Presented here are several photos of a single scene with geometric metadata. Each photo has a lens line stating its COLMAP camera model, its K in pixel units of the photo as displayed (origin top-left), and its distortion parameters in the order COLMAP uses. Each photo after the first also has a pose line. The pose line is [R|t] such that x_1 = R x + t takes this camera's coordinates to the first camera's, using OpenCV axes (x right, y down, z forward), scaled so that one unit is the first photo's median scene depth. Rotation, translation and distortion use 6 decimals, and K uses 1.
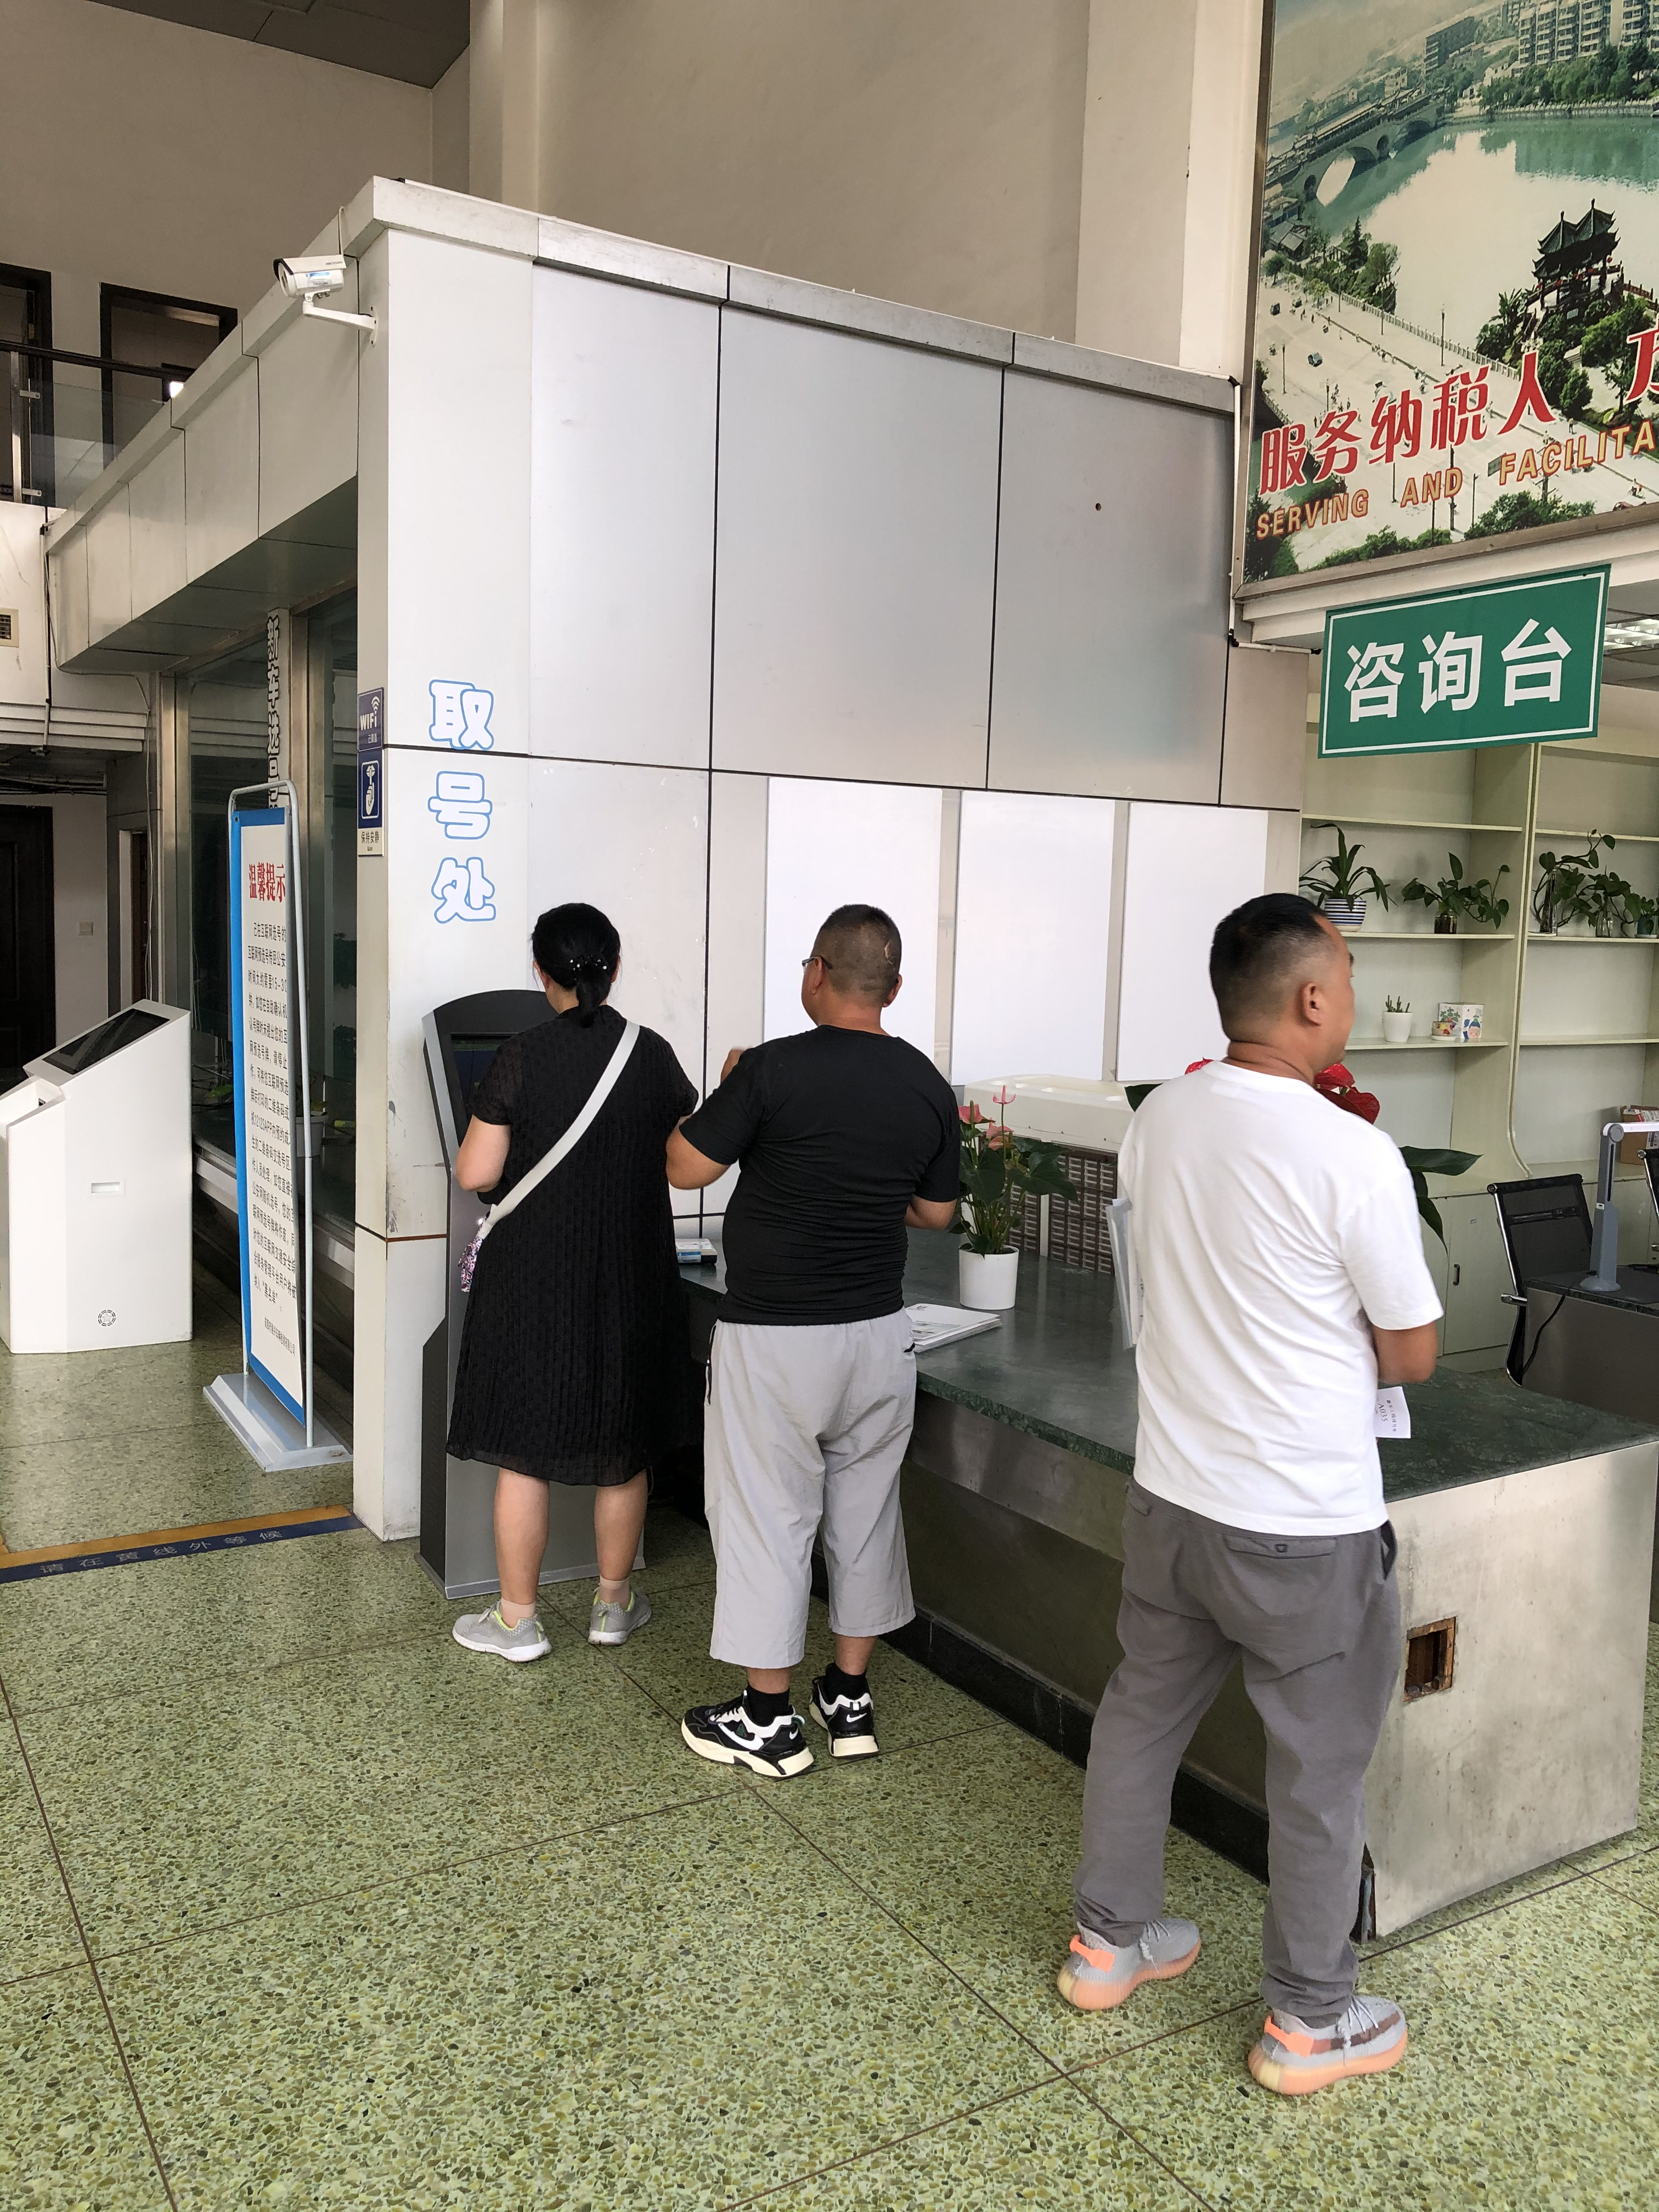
lens RADIAL K [[1800.4, 0, 829.1], [0, 1800.4, 1103.8], [0, 0, 1]] dist [0.012809, -0.002077]
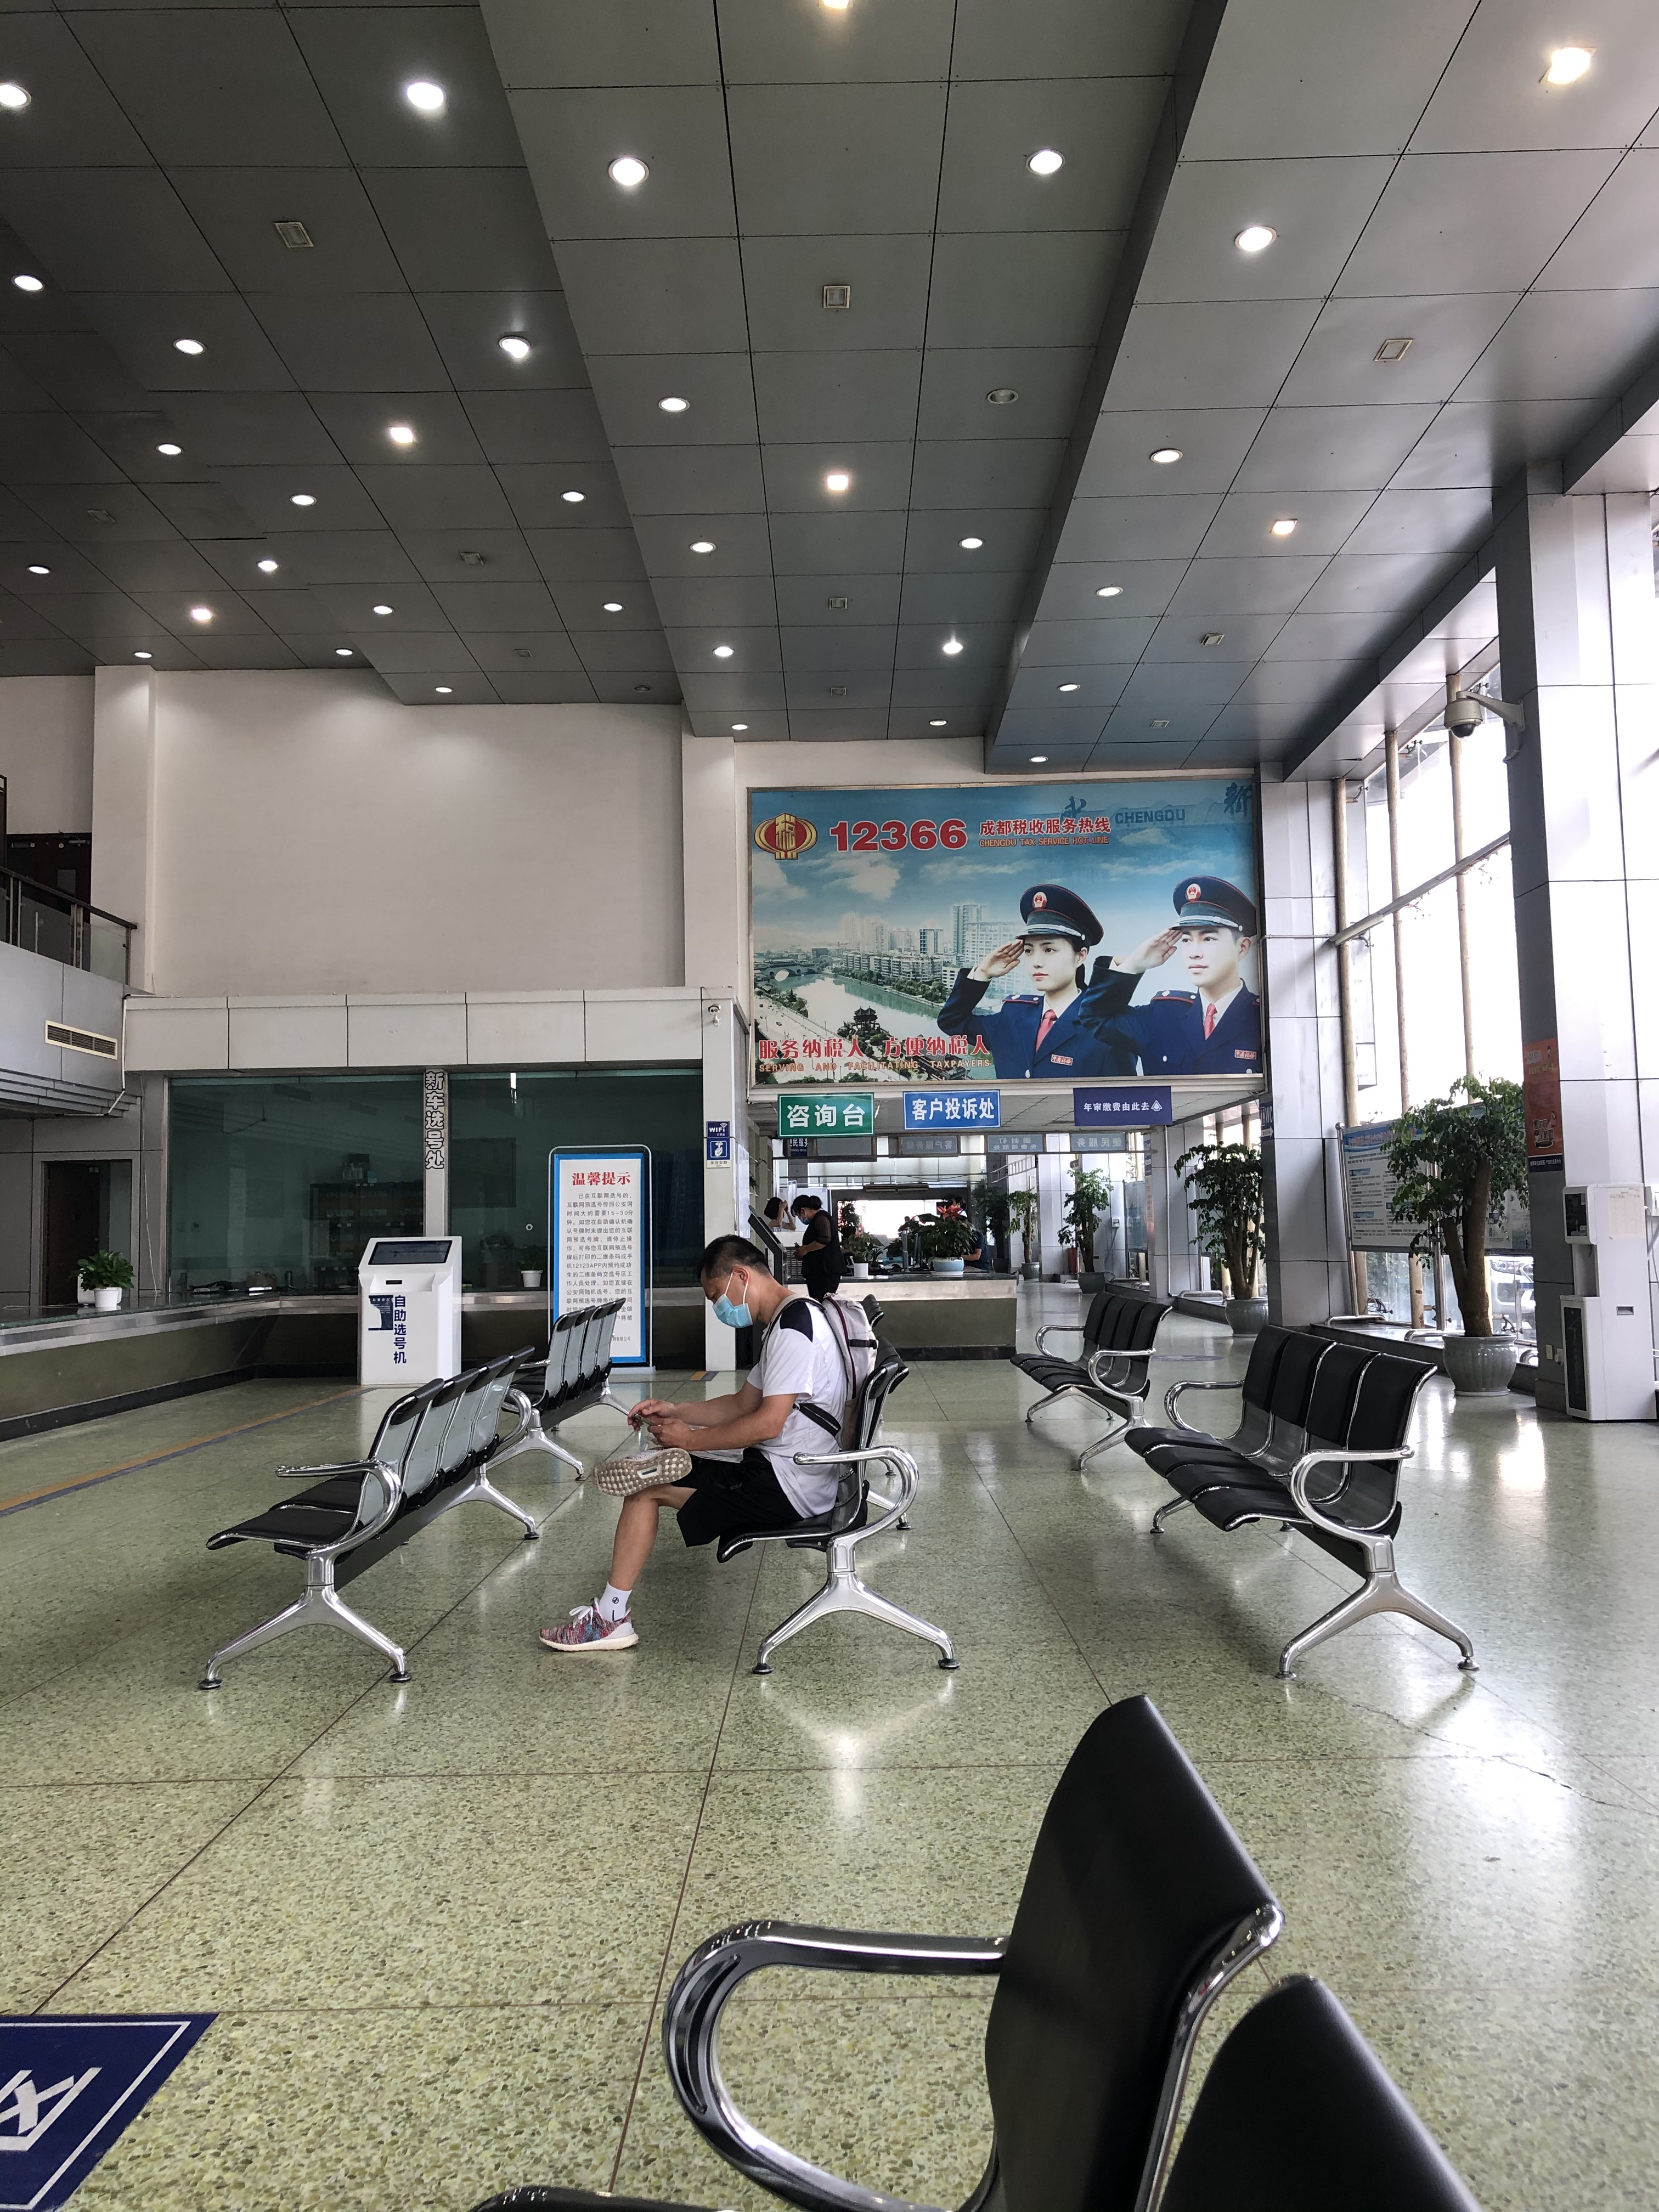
lens RADIAL K [[1800.4, 0, 828.8], [0, 1800.4, 1102.1], [0, 0, 1]] dist [0.012809, -0.002077]
pose [[0.526507, 0.021413, 0.849901, -2.735421], [0.127715, 0.986346, -0.103969, 0.108839], [-0.840523, 0.163286, 0.516584, -0.871486]]
